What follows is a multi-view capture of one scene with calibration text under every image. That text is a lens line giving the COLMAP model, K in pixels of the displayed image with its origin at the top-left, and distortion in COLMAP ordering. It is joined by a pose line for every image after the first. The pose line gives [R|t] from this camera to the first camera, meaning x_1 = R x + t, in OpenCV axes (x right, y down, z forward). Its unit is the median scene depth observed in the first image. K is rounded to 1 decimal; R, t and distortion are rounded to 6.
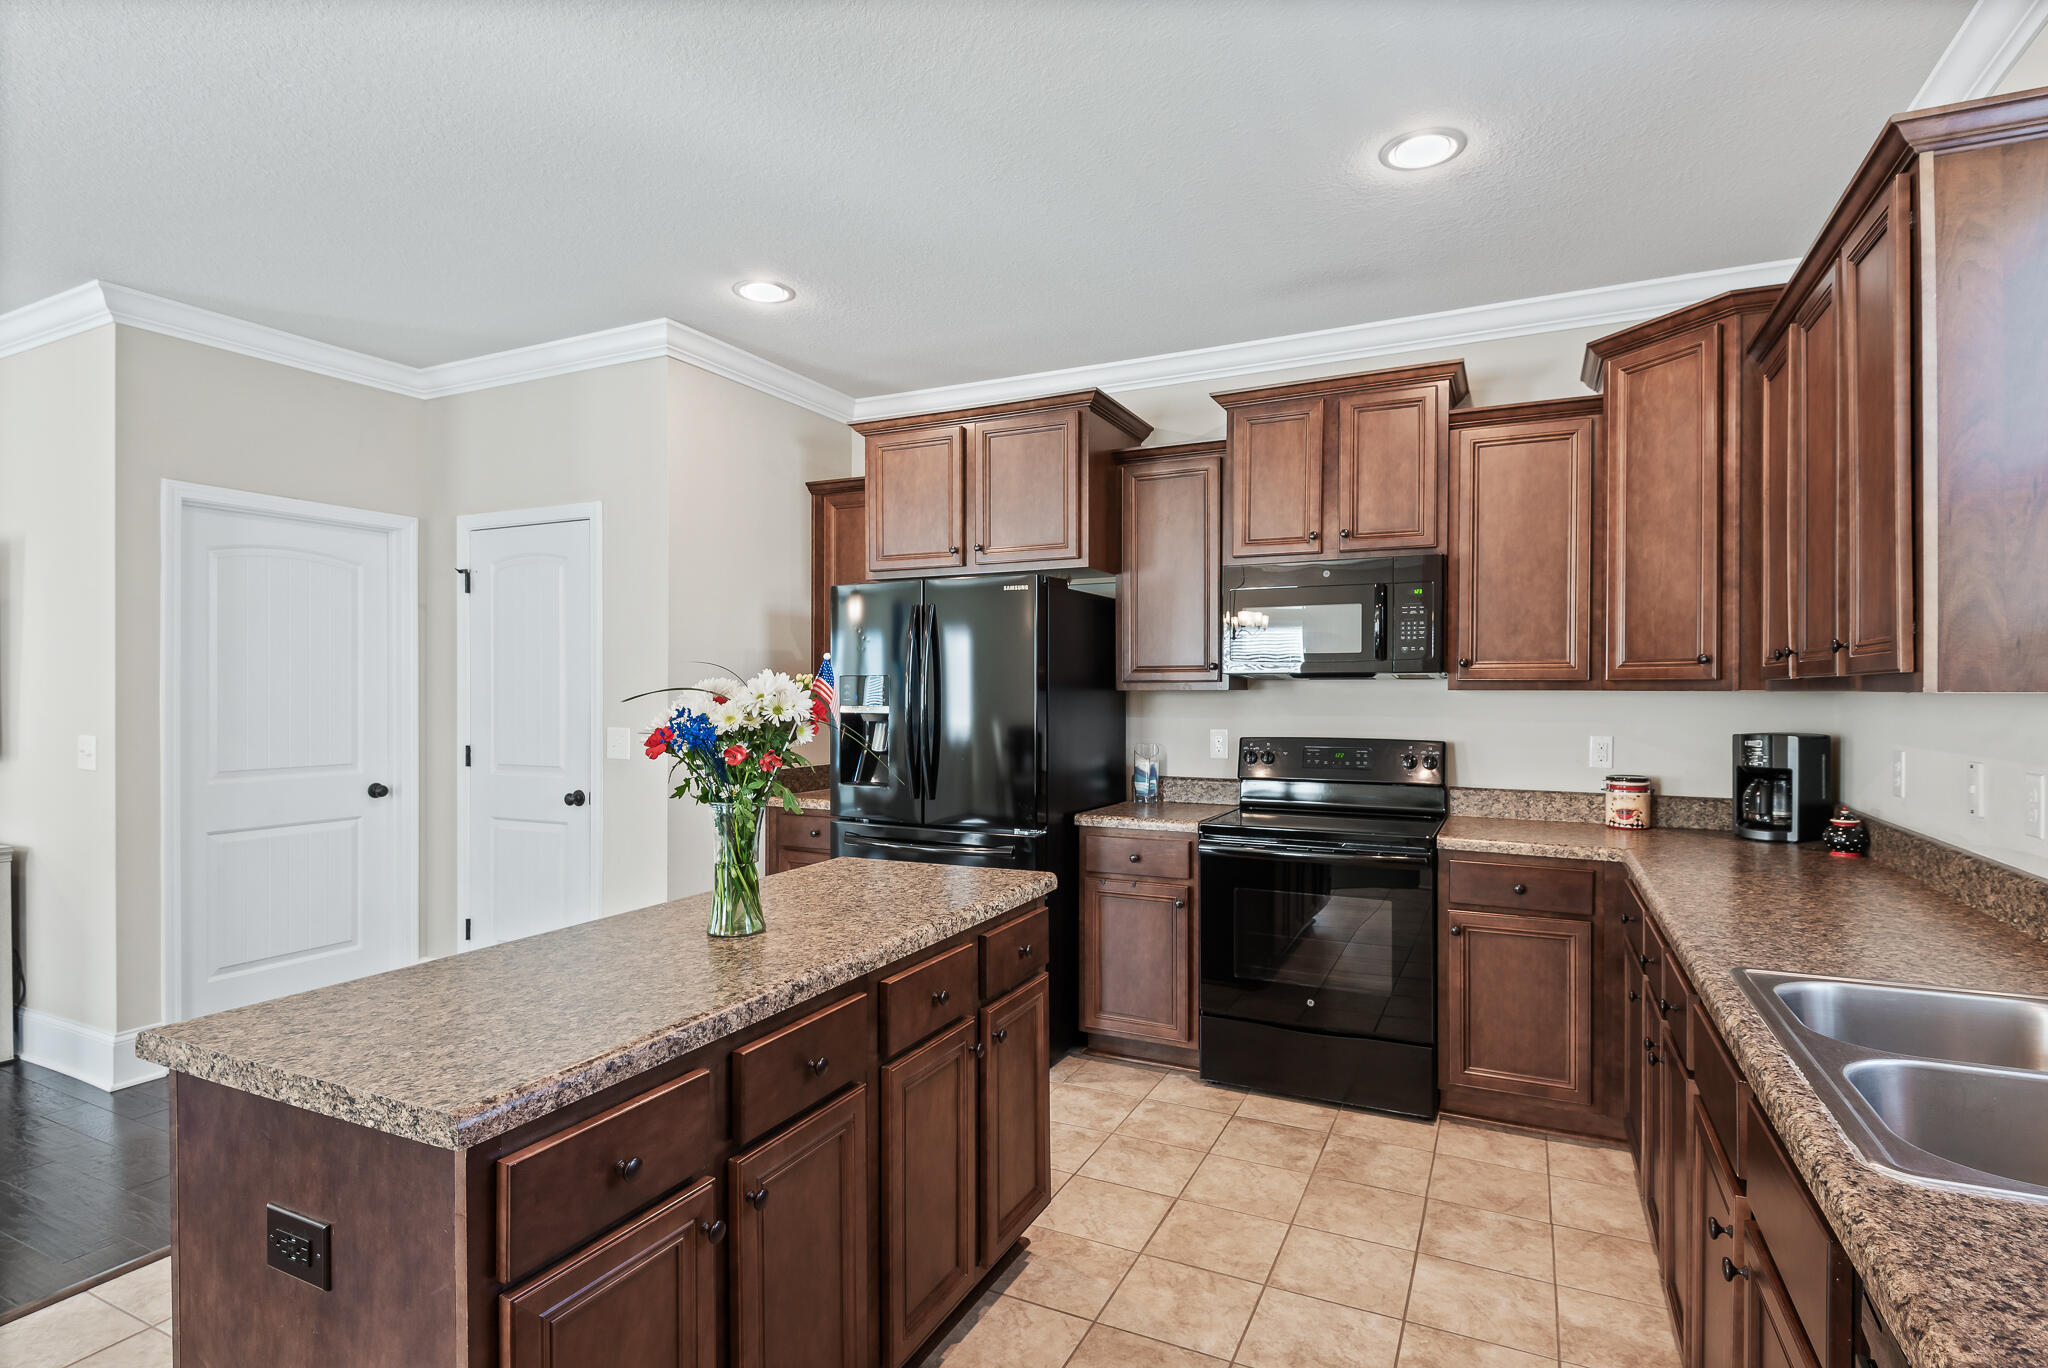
lens RADIAL K [[1025.8, 0, 1025.6], [0, 1025.8, 680.7], [0, 0, 1]] dist [0.031726, -0.028489]
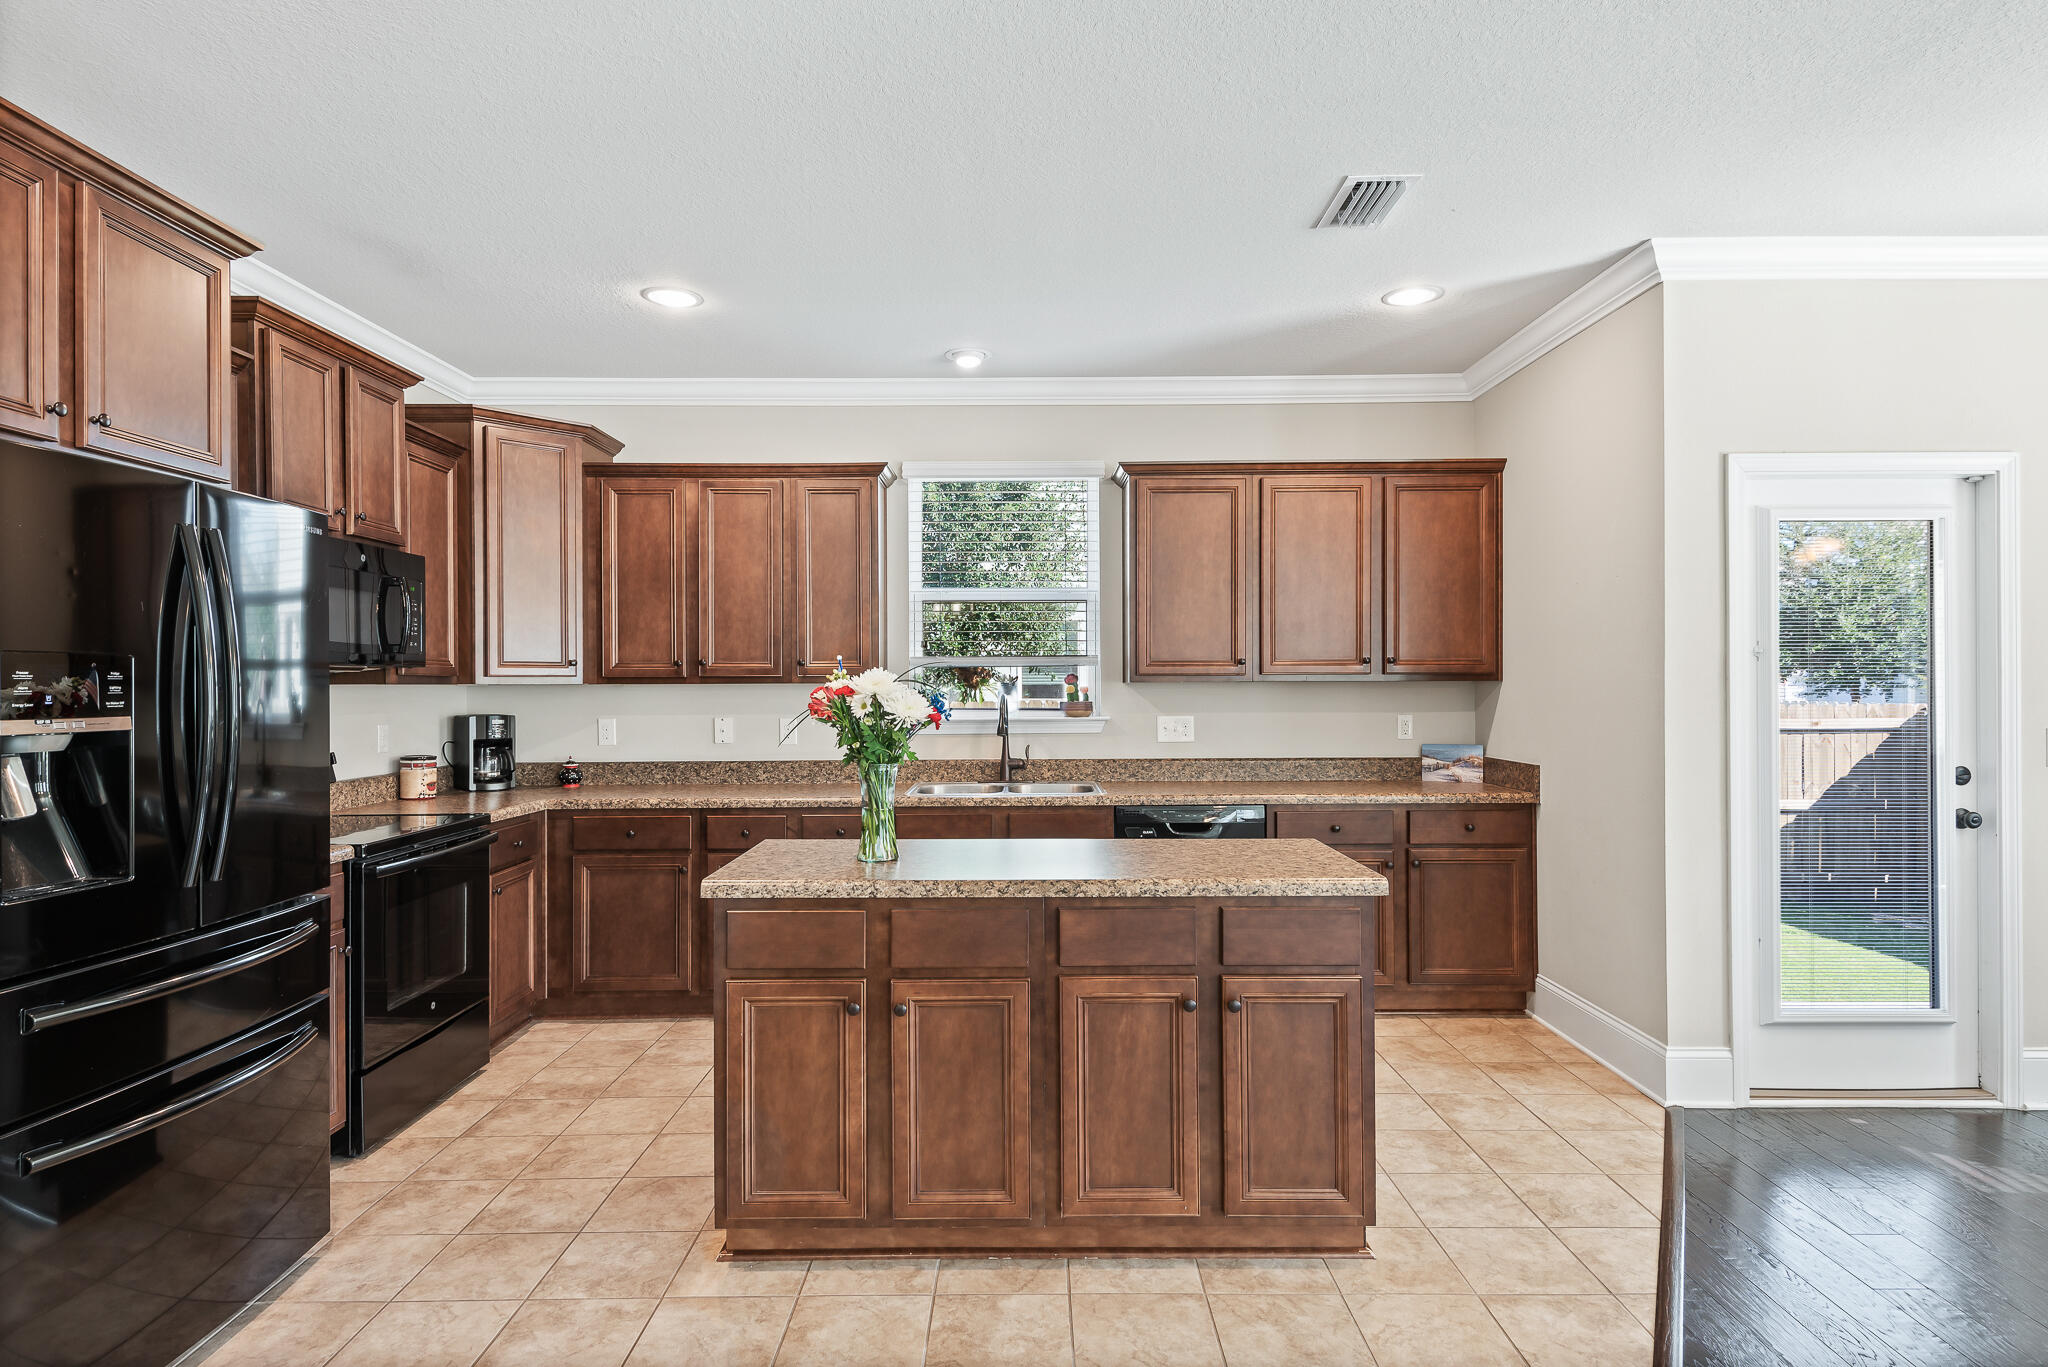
lens RADIAL K [[1114.6, 0, 1031.3], [0, 1114.6, 681.2], [0, 0, 1]] dist [0.041485, -0.029641]
pose [[-0.443854, 0.003022, 0.896094, -0.912593], [-0.004345, 0.999975, -0.005524, 0.009825], [-0.896089, -0.006345, -0.443830, 0.951762]]
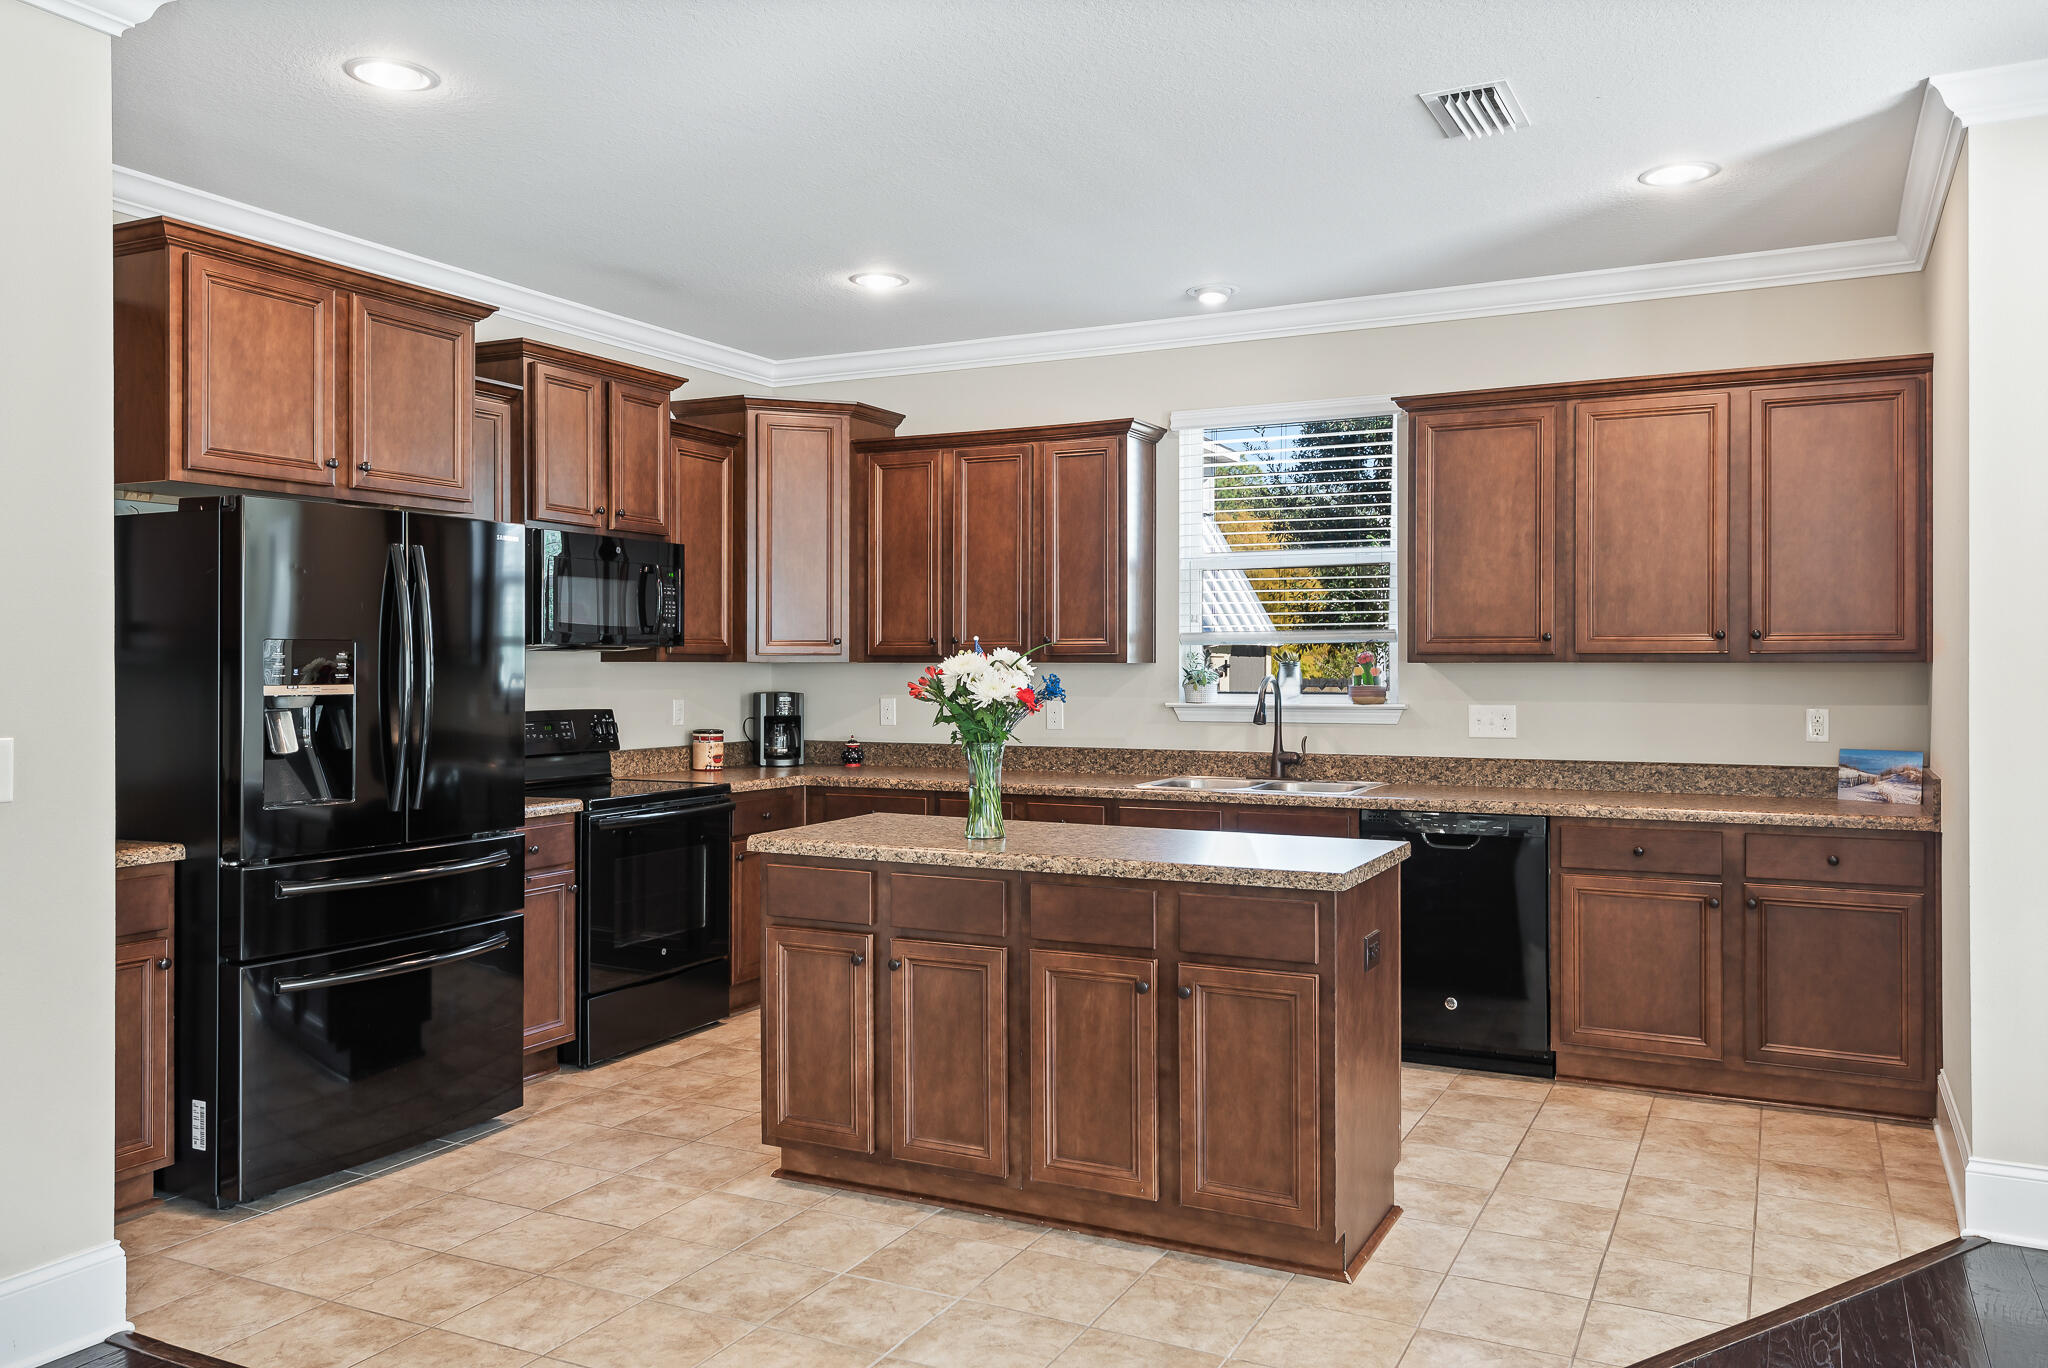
lens RADIAL K [[1530.7, 0, 1033.5], [0, 1530.7, 652.7], [0, 0, 1]] dist [0.020192, -0.002599]
pose [[0.006537, 0.006631, 0.999957, -1.306371], [-0.009154, 0.999937, -0.006571, 0.006507], [-0.999937, -0.009110, 0.006597, 0.595043]]
